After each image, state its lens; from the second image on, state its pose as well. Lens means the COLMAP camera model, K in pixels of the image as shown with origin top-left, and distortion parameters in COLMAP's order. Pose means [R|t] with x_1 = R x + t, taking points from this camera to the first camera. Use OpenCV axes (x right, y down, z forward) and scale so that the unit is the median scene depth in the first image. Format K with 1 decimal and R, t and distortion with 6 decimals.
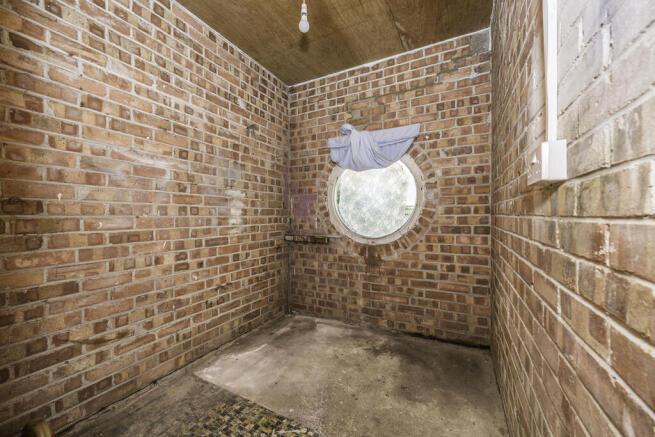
lens RADIAL K [[262.7, 0, 326.5], [0, 262.7, 218.0], [0, 0, 1]] dist [0.000710, 0.000109]
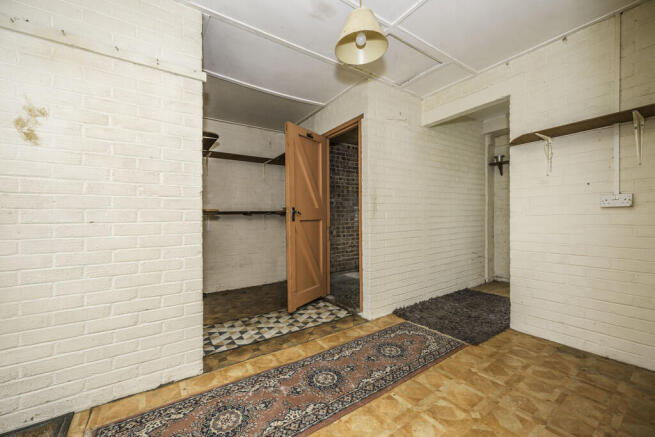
lens RADIAL K [[262.7, 0, 327.0], [0, 262.7, 219.4], [0, 0, 1]] dist [0.000710, 0.000109]
pose [[0.884369, 0.003421, -0.466776, 0.606083], [-0.003097, 0.999994, 0.001460, 0.009524], [0.466779, 0.000155, 0.884374, -1.431904]]
